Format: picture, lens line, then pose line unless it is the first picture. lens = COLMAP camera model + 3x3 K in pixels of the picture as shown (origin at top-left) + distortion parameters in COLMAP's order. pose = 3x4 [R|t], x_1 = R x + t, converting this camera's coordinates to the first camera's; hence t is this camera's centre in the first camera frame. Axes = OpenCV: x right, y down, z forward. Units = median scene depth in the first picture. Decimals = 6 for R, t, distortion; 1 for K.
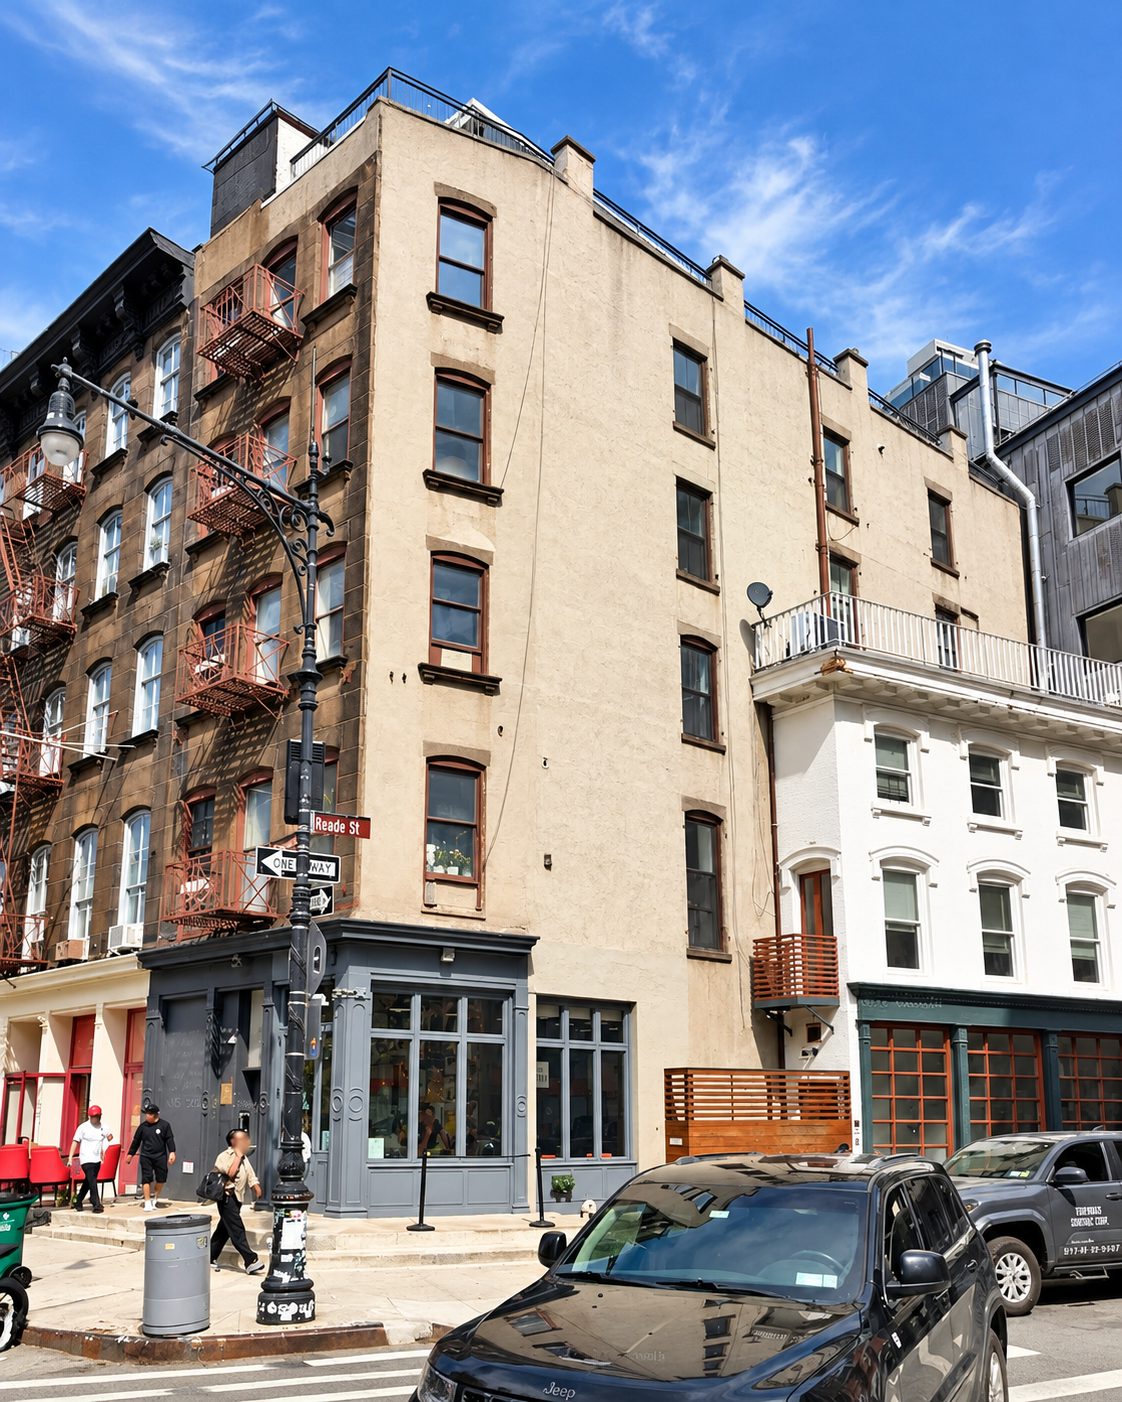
lens RADIAL K [[1560.9, 0, 561.0], [0, 1560.9, 701.0], [0, 0, 1]] dist [-0.211007, 0.031653]
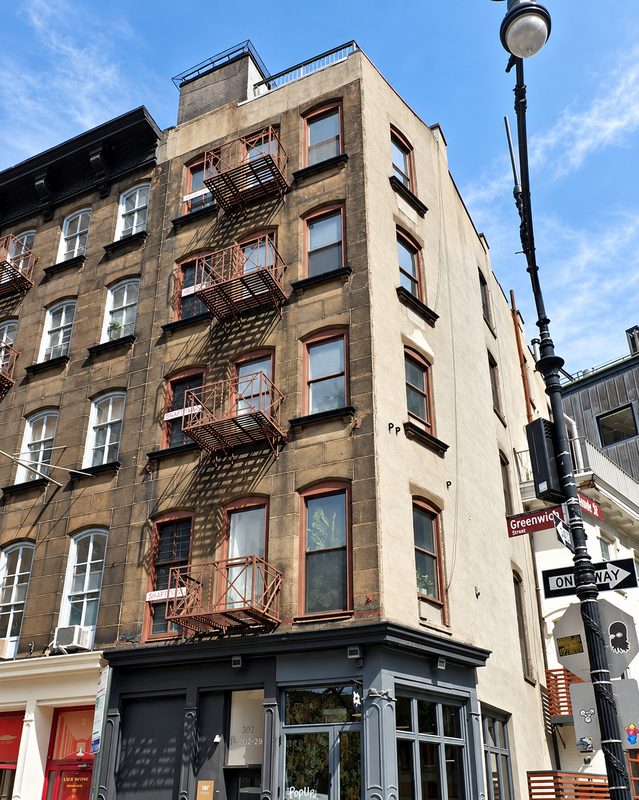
lens RADIAL K [[783.6, 0, 319.5], [0, 783.6, 400.0], [0, 0, 1]] dist [-0.053847, 0.005638]
pose [[0.937174, 0.167646, 0.305940, -0.305108], [-0.099428, 0.968951, -0.226382, 0.092337], [-0.334393, 0.181740, 0.924744, 0.368805]]
